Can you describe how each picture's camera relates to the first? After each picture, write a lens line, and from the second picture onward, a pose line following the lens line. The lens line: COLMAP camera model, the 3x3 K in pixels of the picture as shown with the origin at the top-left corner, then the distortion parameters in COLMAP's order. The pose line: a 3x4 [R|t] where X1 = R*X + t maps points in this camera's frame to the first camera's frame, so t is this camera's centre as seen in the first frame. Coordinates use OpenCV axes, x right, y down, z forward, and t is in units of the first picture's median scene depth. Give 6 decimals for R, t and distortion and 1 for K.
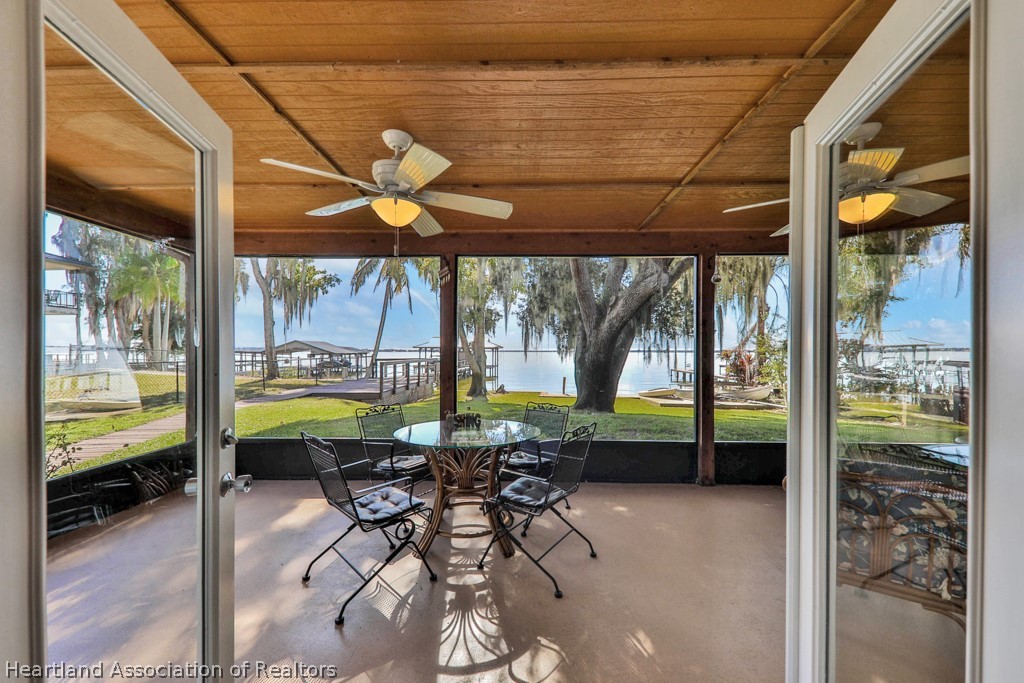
lens RADIAL K [[384.7, 0, 491.2], [0, 384.7, 350.0], [0, 0, 1]] dist [0.007545, -0.001321]
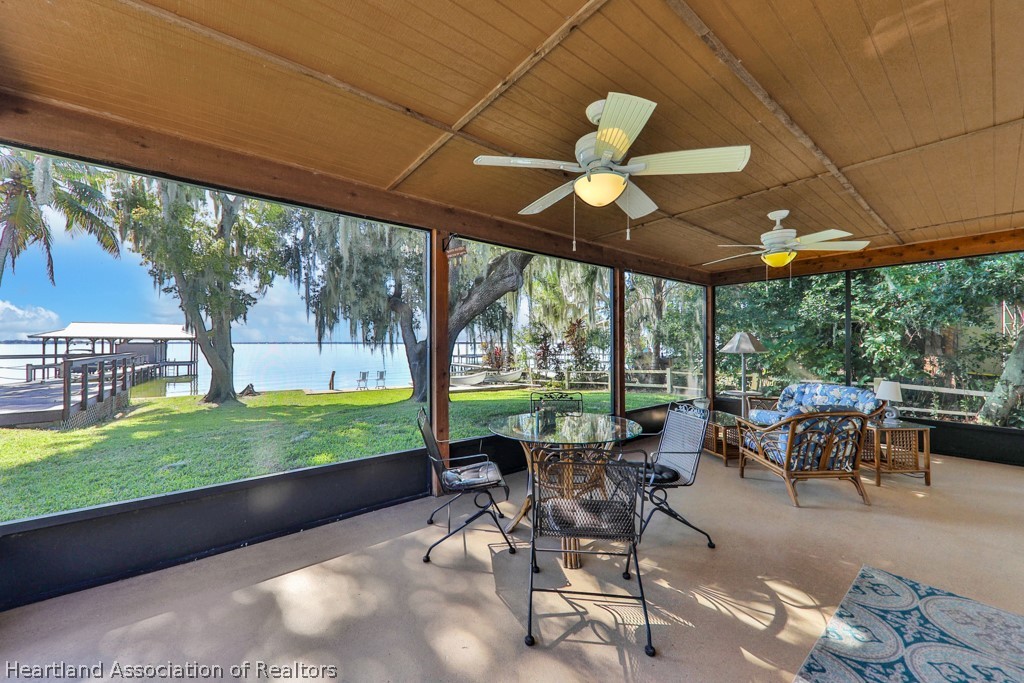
lens RADIAL K [[384.7, 0, 509.7], [0, 384.7, 340.5], [0, 0, 1]] dist [0.007545, -0.001321]
pose [[0.761673, 0.003048, 0.647954, -0.146491], [-0.001609, 0.999995, -0.002813, -0.000407], [-0.647959, 0.001100, 0.761674, 0.065583]]
